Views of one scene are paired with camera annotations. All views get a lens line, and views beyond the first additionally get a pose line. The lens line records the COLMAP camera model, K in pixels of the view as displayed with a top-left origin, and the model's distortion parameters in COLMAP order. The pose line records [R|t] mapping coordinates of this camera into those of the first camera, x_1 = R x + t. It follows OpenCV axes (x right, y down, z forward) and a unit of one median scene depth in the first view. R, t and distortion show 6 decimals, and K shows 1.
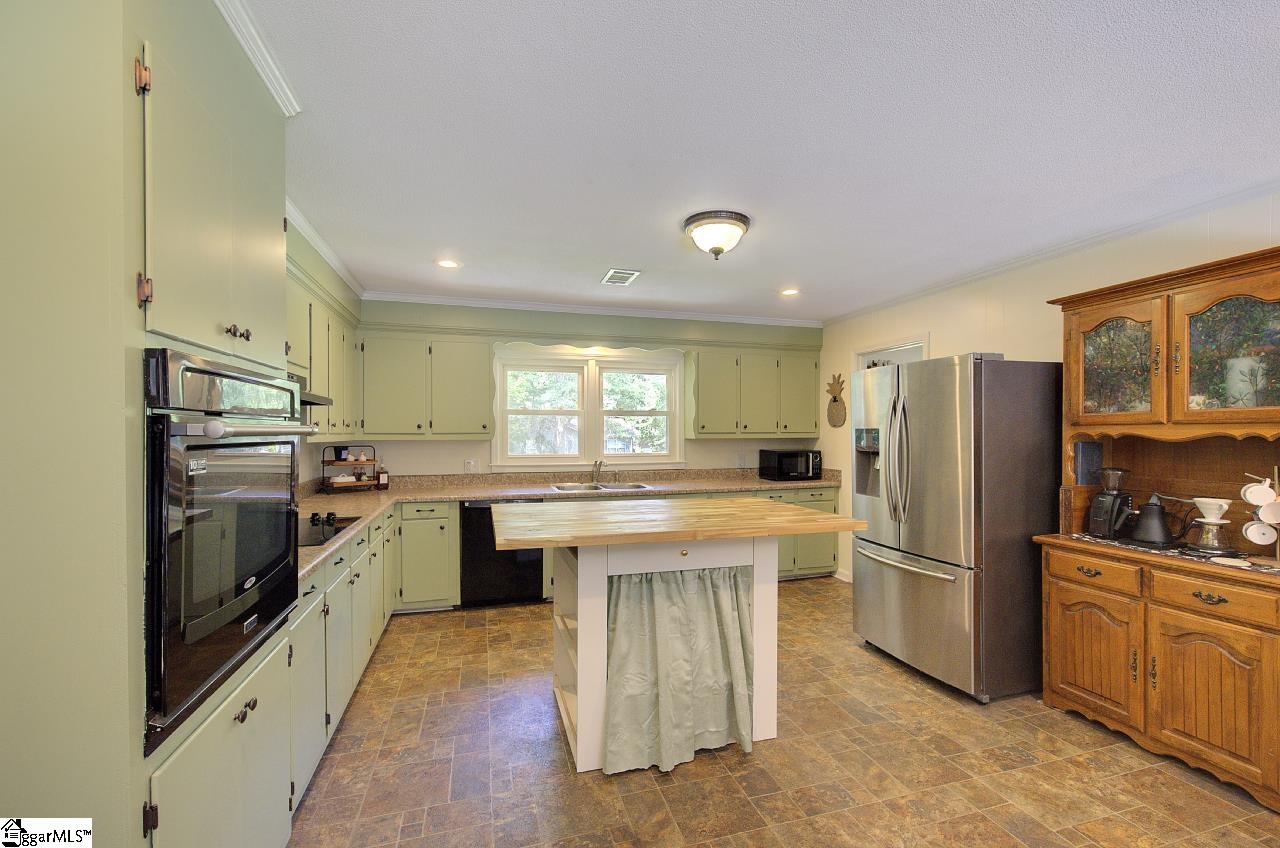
lens RADIAL K [[556.0, 0, 656.2], [0, 556.0, 430.0], [0, 0, 1]] dist [-0.002502, 0.000008]
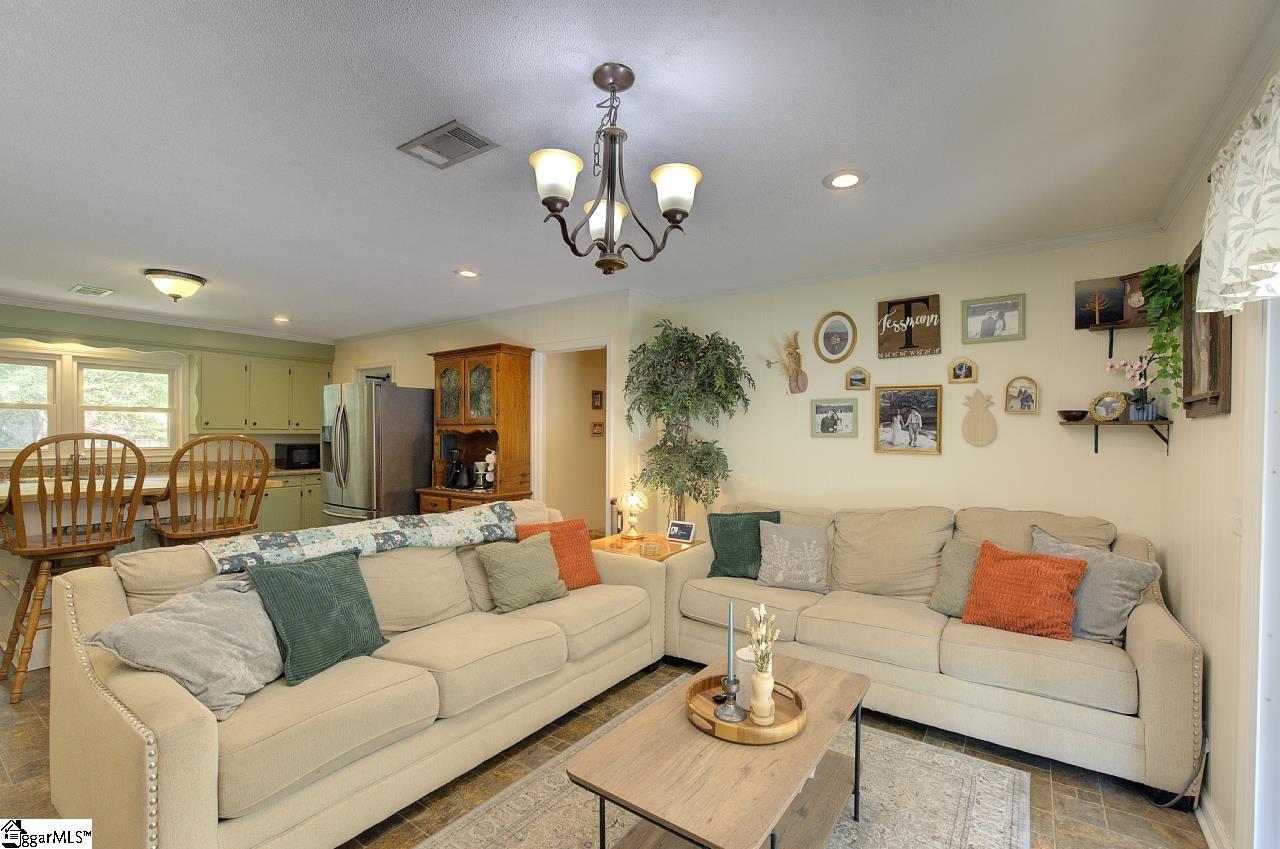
lens RADIAL K [[556.0, 0, 652.6], [0, 556.0, 432.3], [0, 0, 1]] dist [-0.002502, 0.000008]
pose [[0.792203, 0.006162, 0.610226, 0.130124], [-0.009161, 0.999956, 0.001796, 0.002884], [-0.610189, -0.007012, 0.792225, -0.515165]]
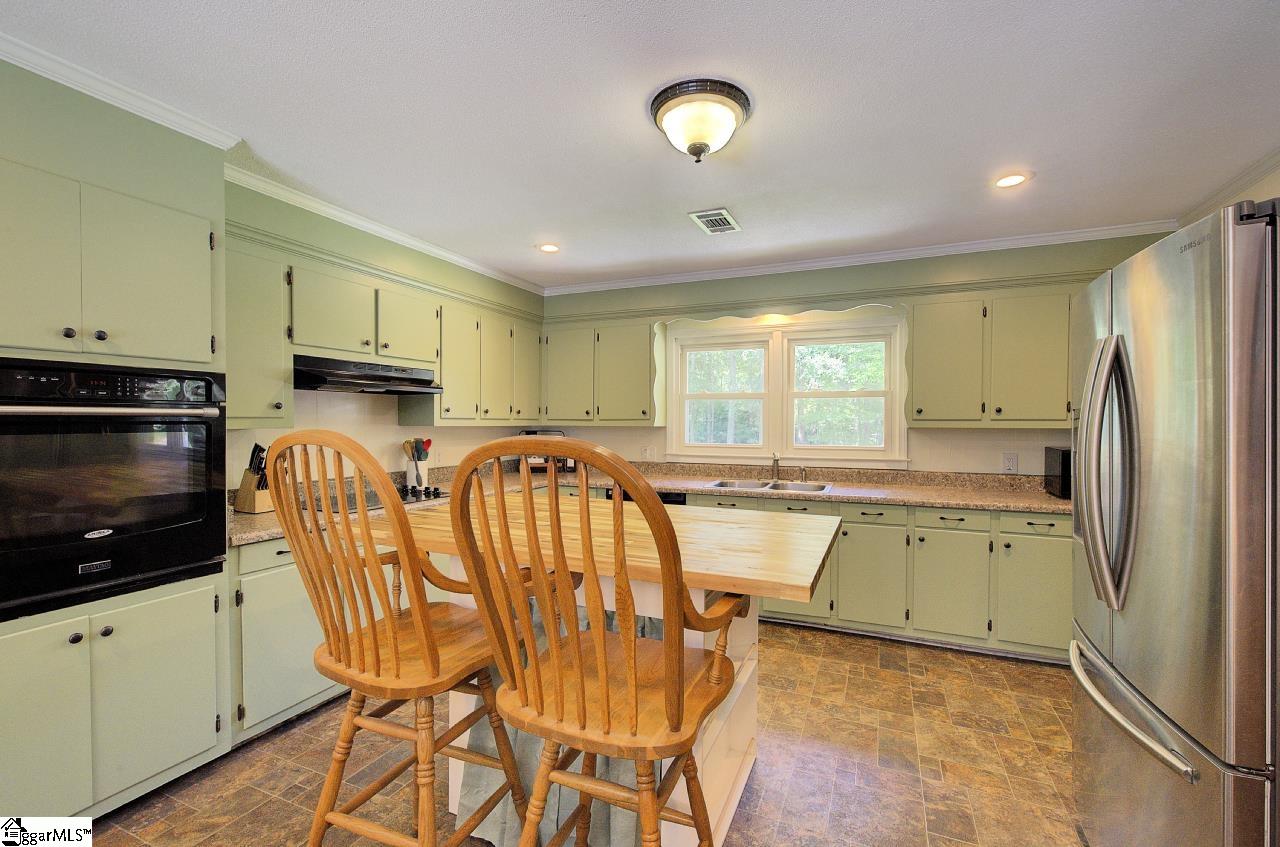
lens RADIAL K [[556.0, 0, 635.8], [0, 556.0, 424.0], [0, 0, 1]] dist [-0.002502, 0.000008]
pose [[0.751901, 0.005425, -0.659254, 0.310677], [0.000969, 0.999956, 0.009333, 0.004595], [0.659275, -0.007656, 0.751863, 0.271761]]
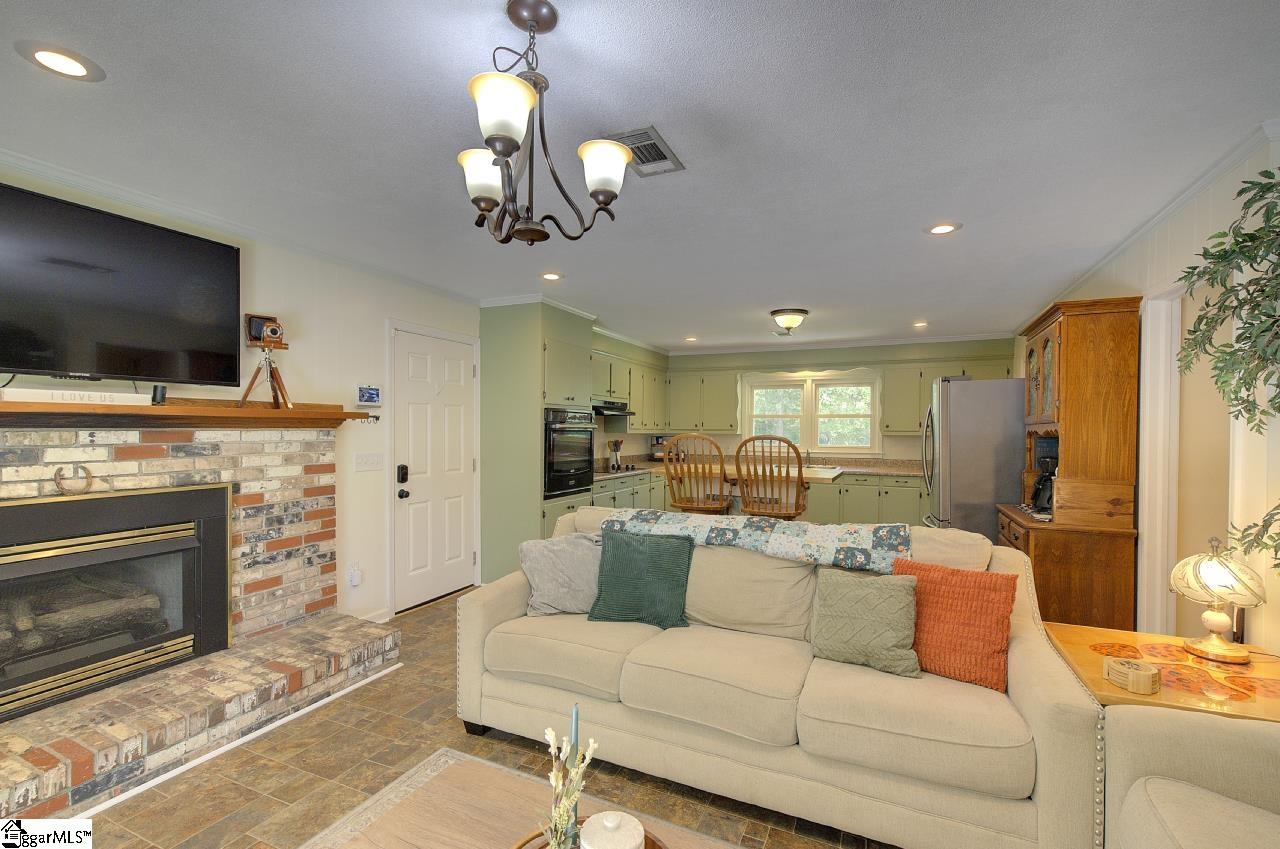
lens RADIAL K [[556.0, 0, 644.3], [0, 556.0, 431.5], [0, 0, 1]] dist [-0.002502, 0.000008]
pose [[0.748587, 0.006537, -0.663004, 0.588565], [-0.004084, 0.999978, 0.005249, 0.002763], [0.663024, -0.001222, 0.748597, -0.401307]]
